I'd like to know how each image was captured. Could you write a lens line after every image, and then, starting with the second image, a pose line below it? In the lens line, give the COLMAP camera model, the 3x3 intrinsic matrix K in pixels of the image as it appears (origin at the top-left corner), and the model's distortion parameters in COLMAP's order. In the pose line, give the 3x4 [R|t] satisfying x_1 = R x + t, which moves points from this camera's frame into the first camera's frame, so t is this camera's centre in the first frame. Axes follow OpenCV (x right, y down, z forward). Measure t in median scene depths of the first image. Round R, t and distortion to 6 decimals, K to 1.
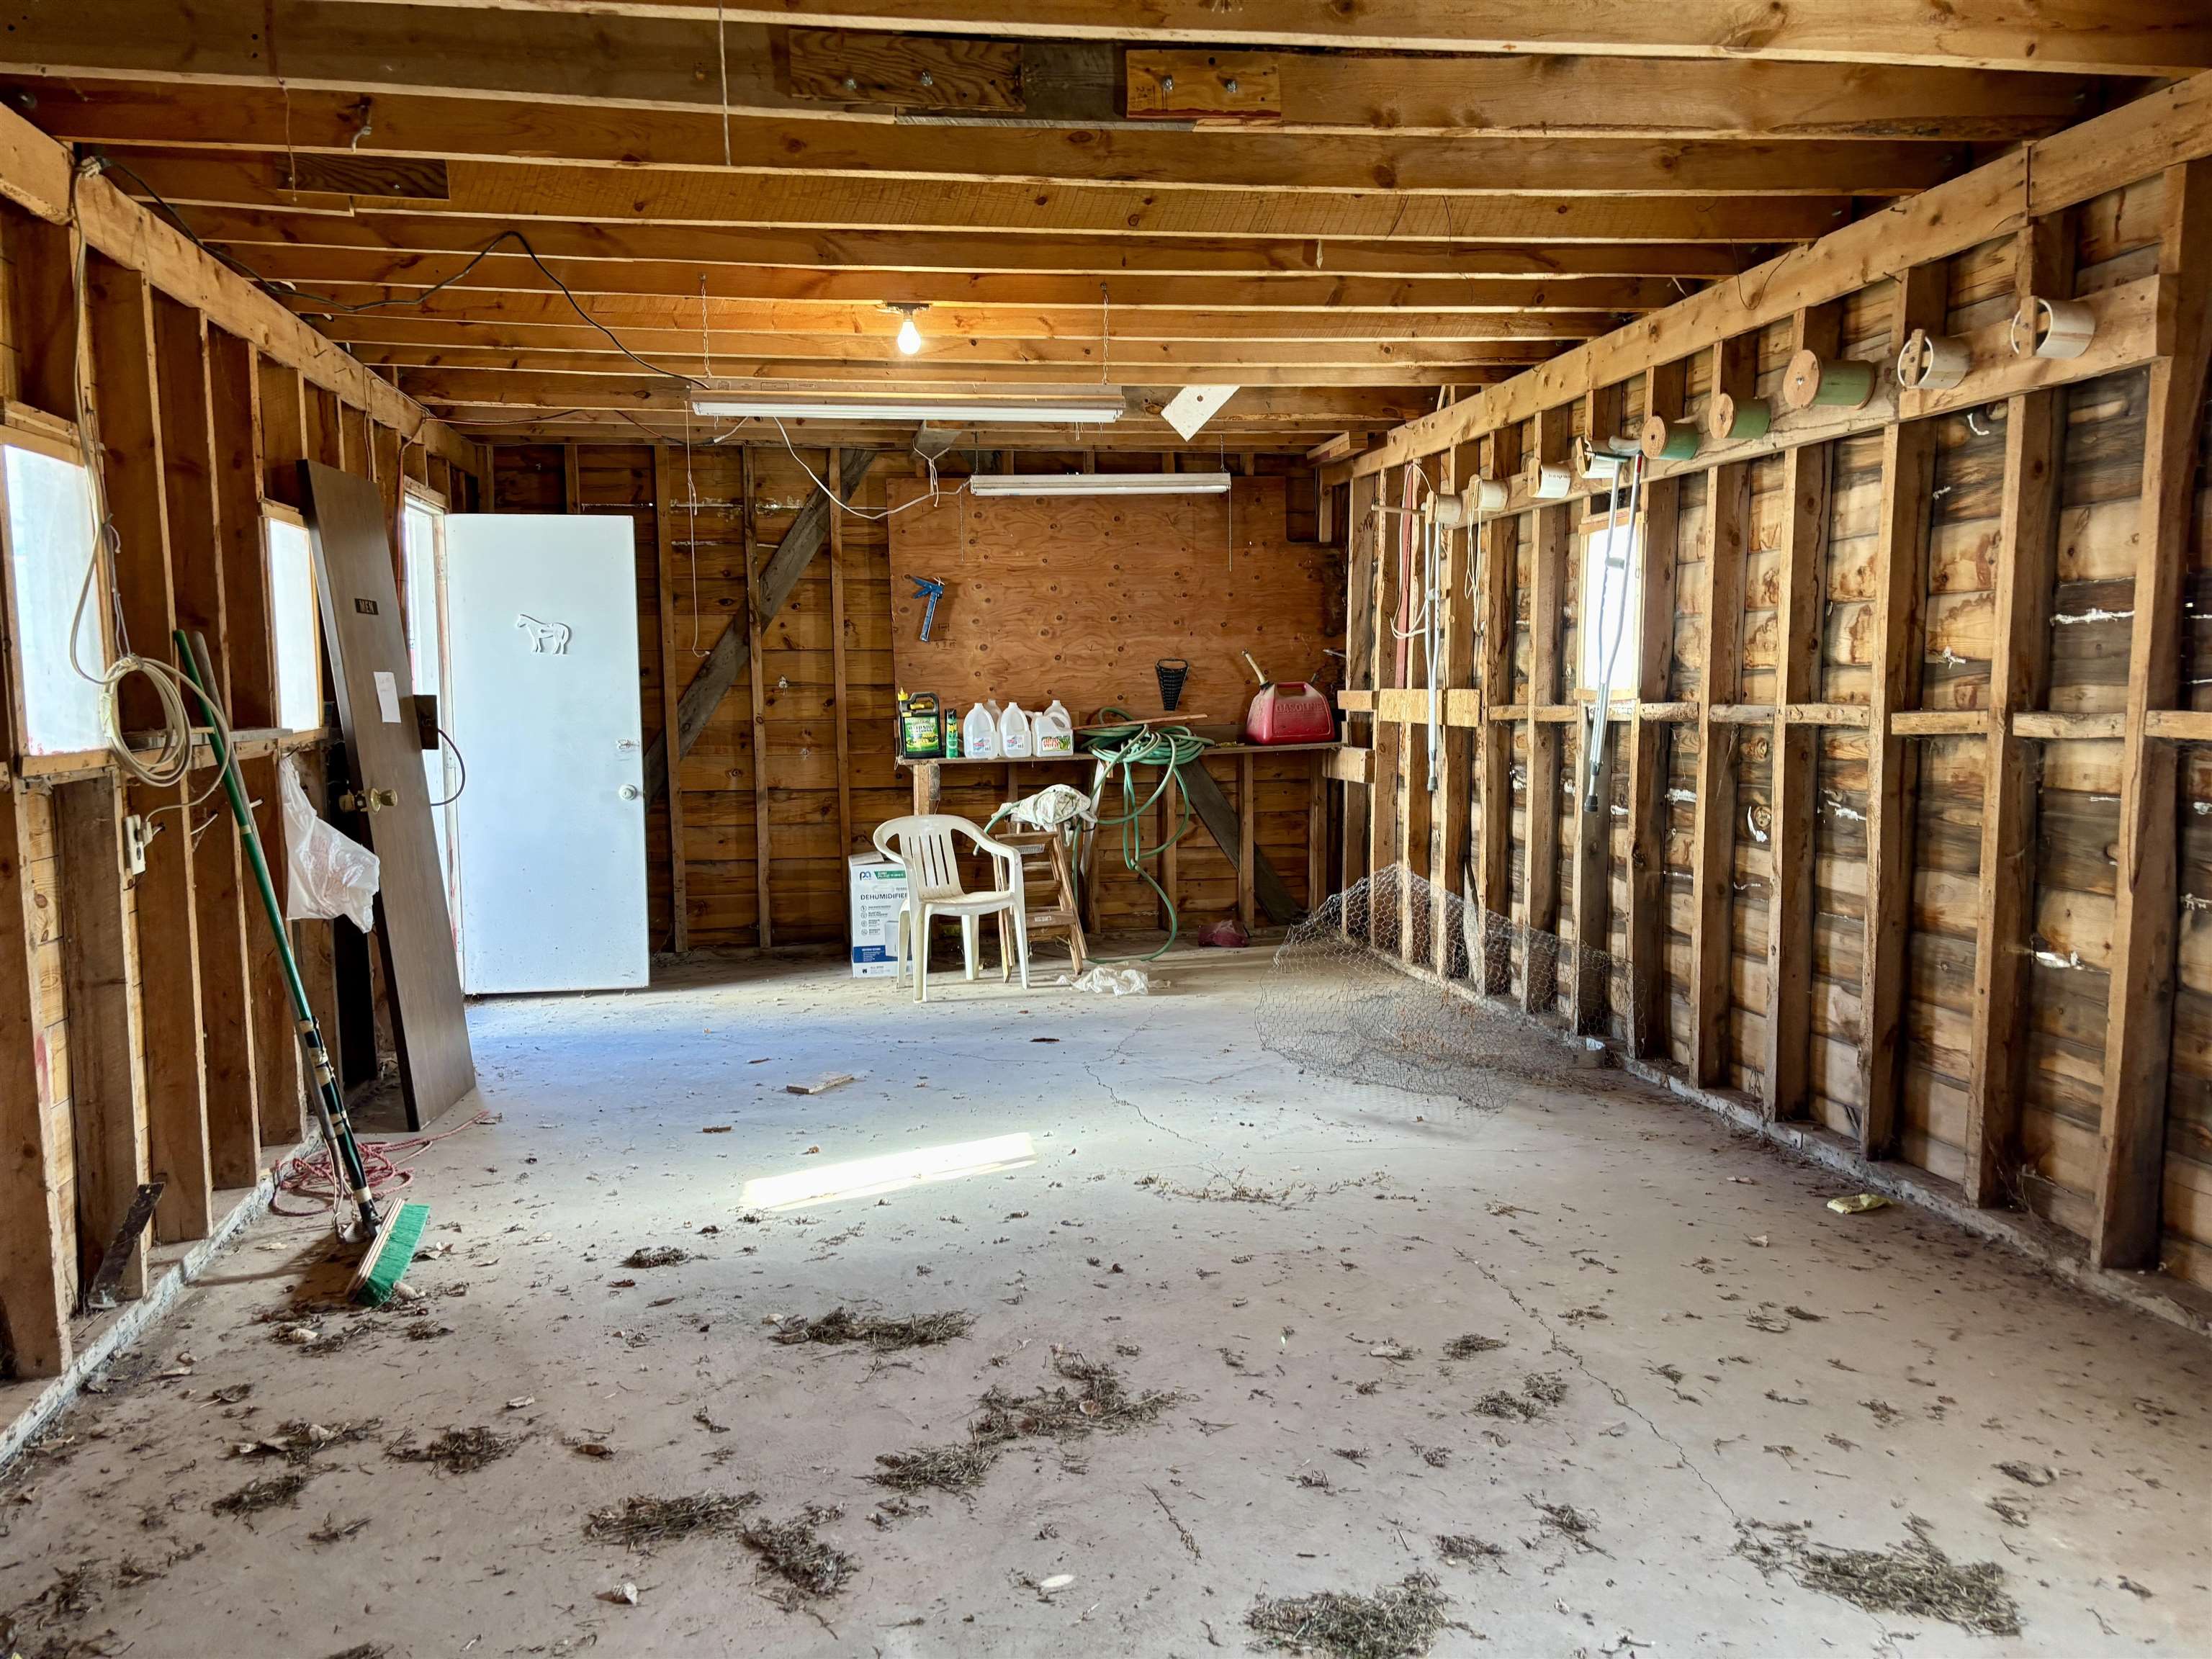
lens RADIAL K [[1669.1, 0, 1103.2], [0, 1669.1, 836.1], [0, 0, 1]] dist [0.048082, -0.071720]
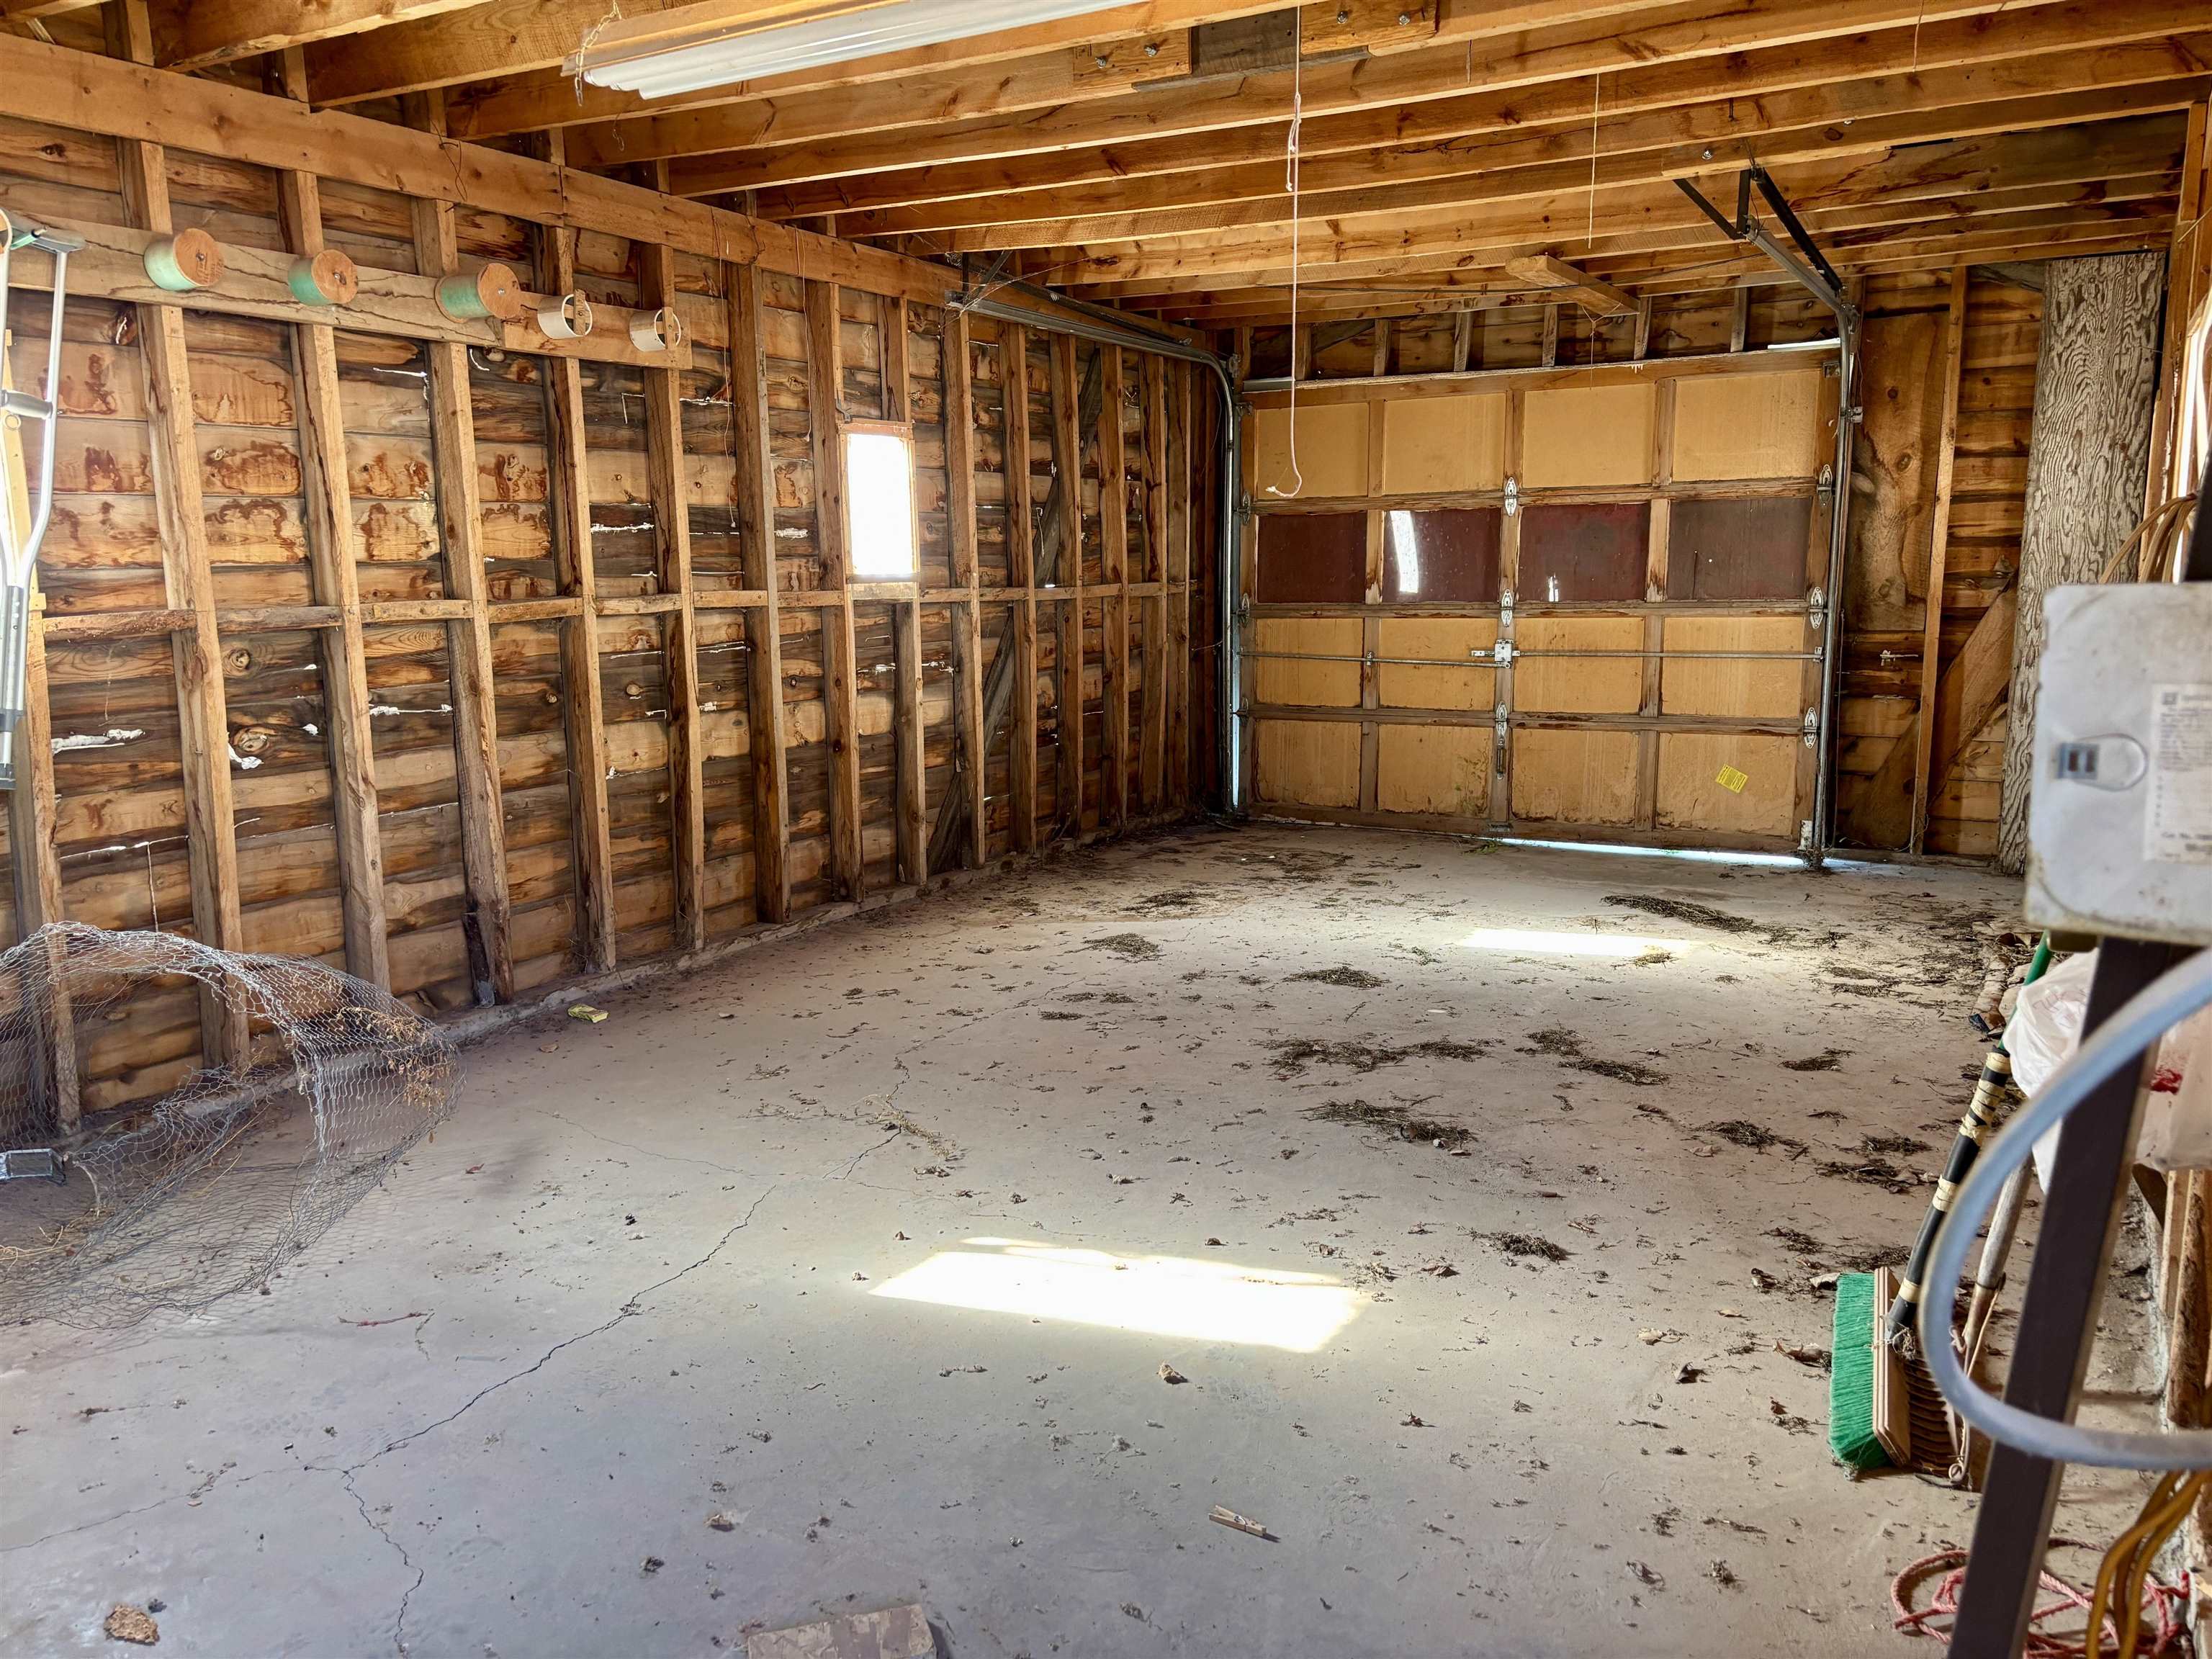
lens RADIAL K [[1669.1, 0, 1107.7], [0, 1669.1, 835.6], [0, 0, 1]] dist [0.048082, -0.071720]
pose [[-0.766360, -0.083286, 0.636990, -0.735328], [0.084163, 0.969997, 0.228084, -0.182328], [-0.636874, 0.228405, -0.736357, 2.014150]]
